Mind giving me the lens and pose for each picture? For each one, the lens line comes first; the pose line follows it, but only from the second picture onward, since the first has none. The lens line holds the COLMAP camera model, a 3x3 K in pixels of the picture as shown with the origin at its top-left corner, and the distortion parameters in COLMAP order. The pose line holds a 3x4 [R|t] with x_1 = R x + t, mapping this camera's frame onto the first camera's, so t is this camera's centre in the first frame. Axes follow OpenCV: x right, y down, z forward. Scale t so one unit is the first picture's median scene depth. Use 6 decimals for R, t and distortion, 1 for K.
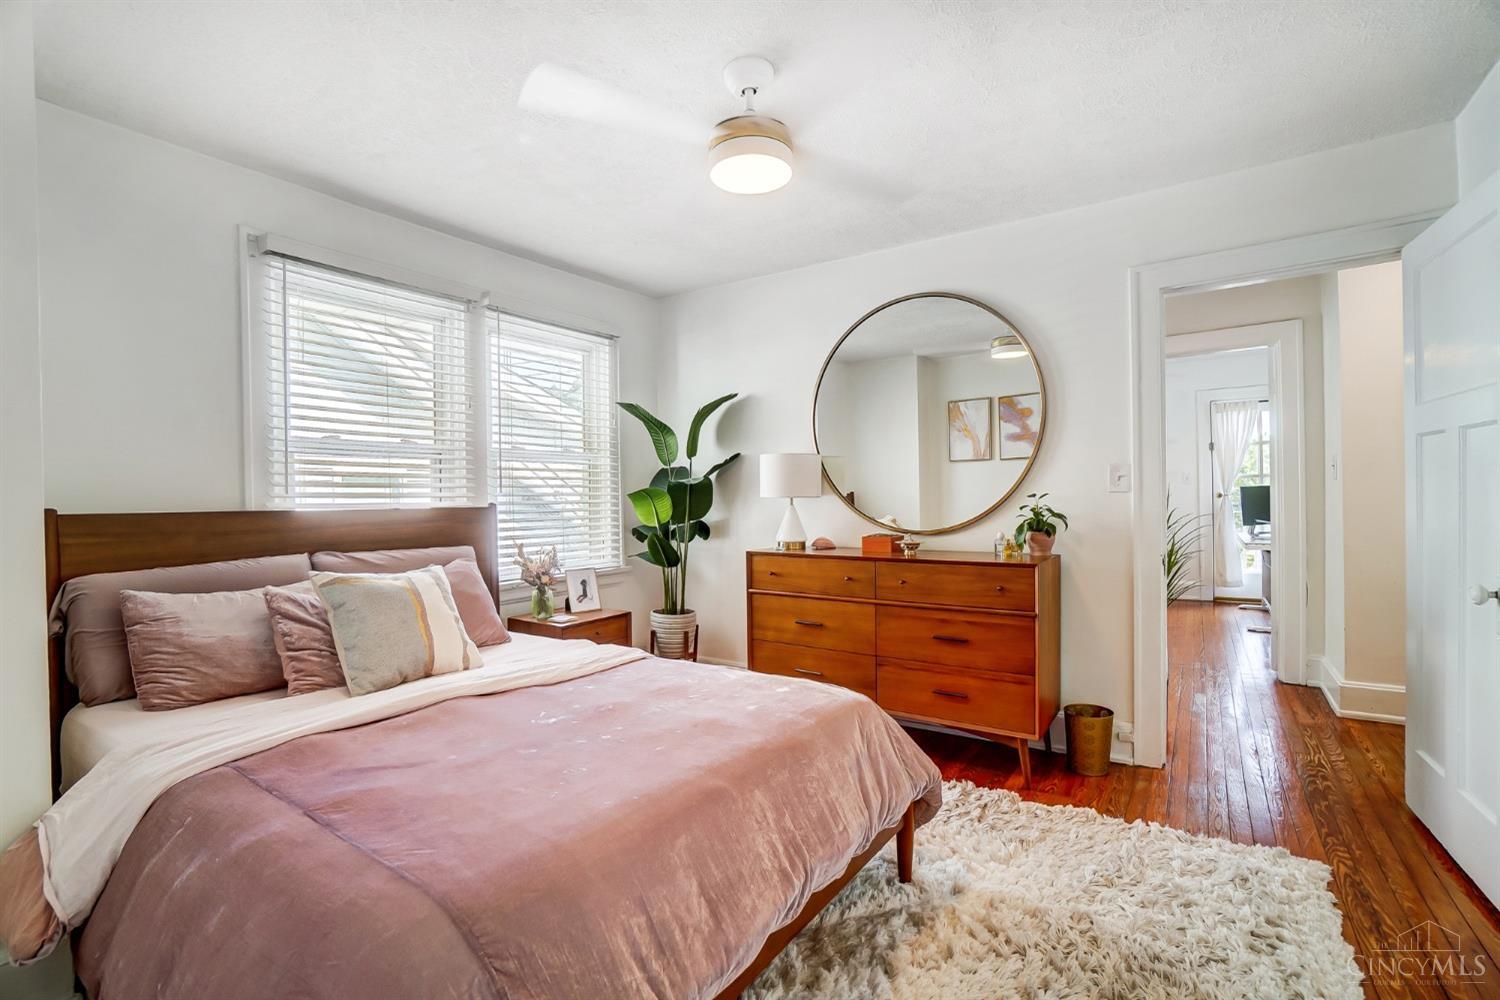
lens RADIAL K [[686.4, 0, 750.0], [0, 686.4, 500.0], [0, 0, 1]] dist [-0.028923, 0.000014]
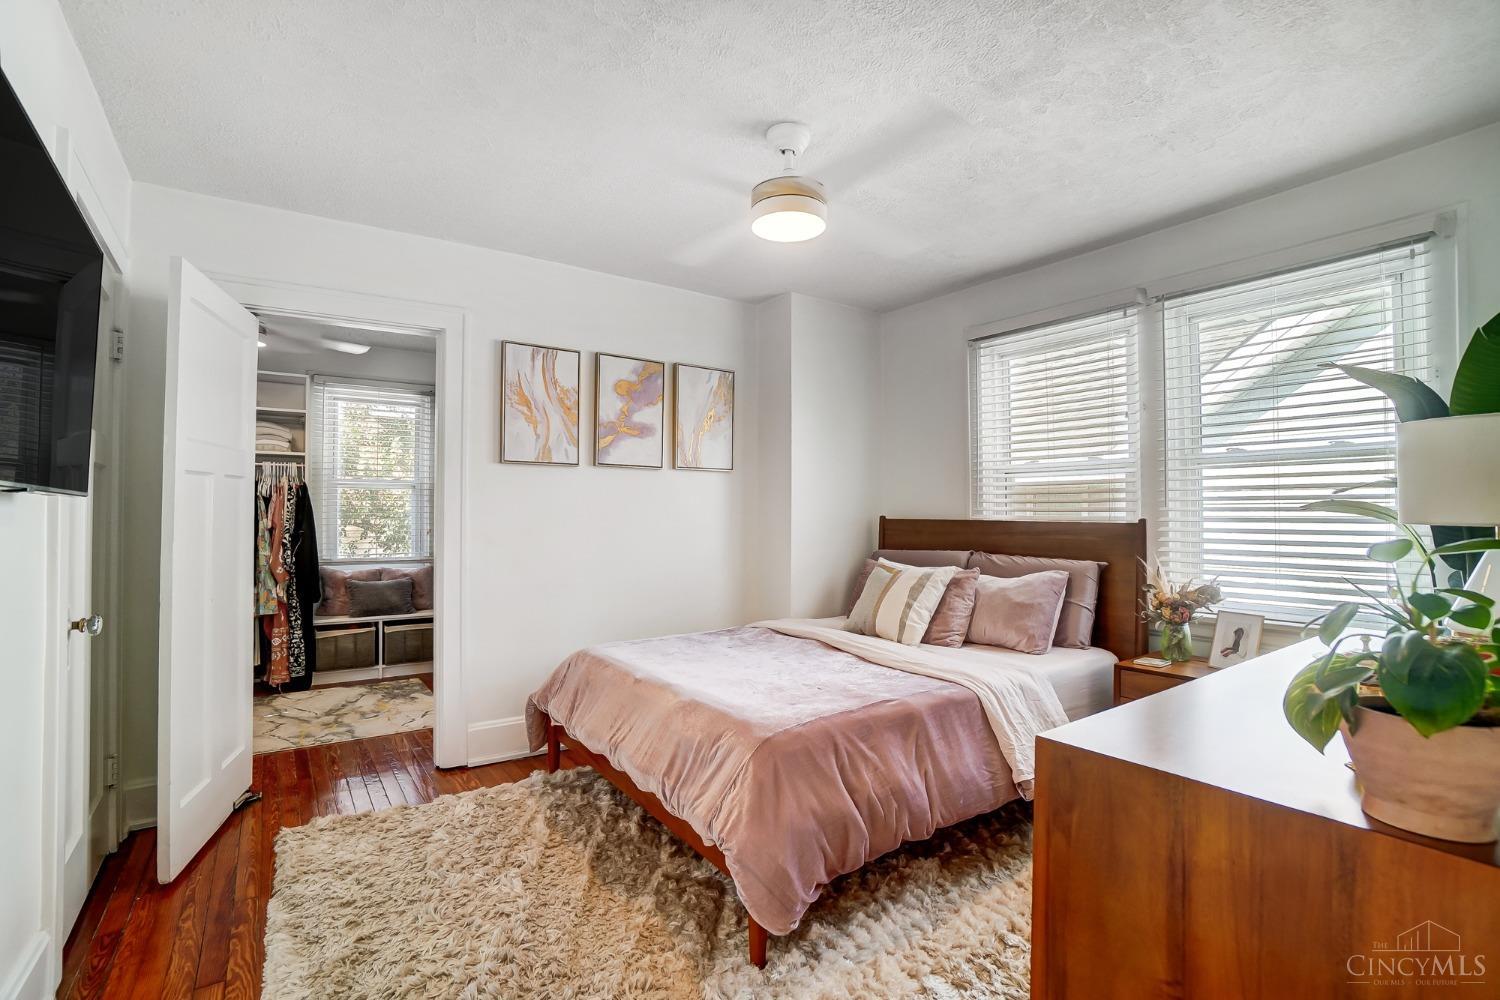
lens RADIAL K [[686.4, 0, 750.0], [0, 686.4, 500.0], [0, 0, 1]] dist [-0.028923, 0.000014]
pose [[-0.344465, -0.003550, -0.938793, 0.549055], [-0.002396, 0.999993, -0.002903, -0.013750], [0.938796, 0.001250, -0.344471, 0.697632]]
